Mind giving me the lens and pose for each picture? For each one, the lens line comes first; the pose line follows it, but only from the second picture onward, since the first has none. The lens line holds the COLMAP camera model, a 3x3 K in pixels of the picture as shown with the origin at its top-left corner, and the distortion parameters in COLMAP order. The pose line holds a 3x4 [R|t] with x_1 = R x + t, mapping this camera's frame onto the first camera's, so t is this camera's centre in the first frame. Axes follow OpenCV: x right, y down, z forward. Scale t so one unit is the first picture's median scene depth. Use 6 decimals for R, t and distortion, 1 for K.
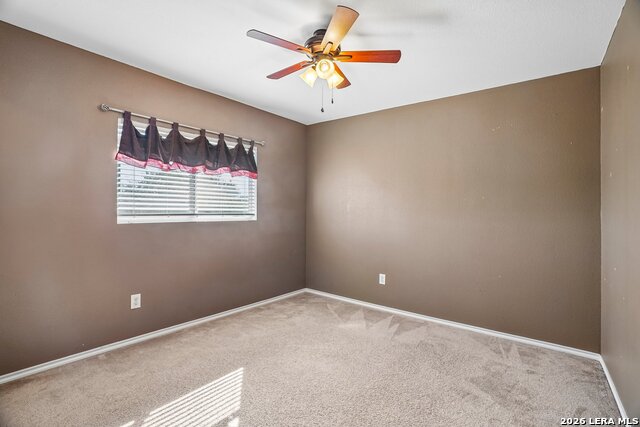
lens RADIAL K [[296.1, 0, 314.9], [0, 296.1, 207.6], [0, 0, 1]] dist [-0.056347, 0.015719]
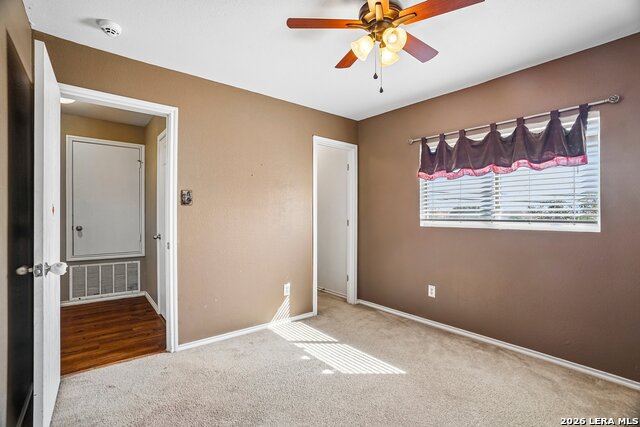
lens RADIAL K [[296.1, 0, 317.2], [0, 296.1, 217.7], [0, 0, 1]] dist [-0.056347, 0.015719]
pose [[-0.208554, 0.000252, -0.978011, 0.665290], [0.003679, 0.999993, -0.000527, 0.015036], [0.978004, -0.003708, -0.208554, 0.769012]]
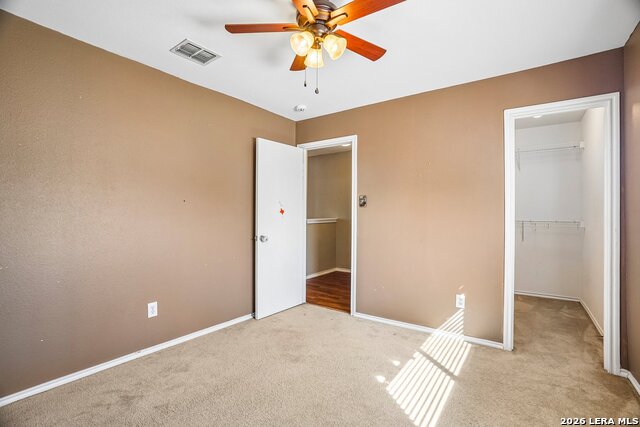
lens RADIAL K [[296.1, 0, 318.4], [0, 296.1, 211.3], [0, 0, 1]] dist [-0.056347, 0.015719]
pose [[-0.998777, -0.011434, -0.048104, 0.045654], [-0.010803, 0.999852, -0.013357, 0.008823], [0.048249, -0.012821, -0.998753, 1.426974]]
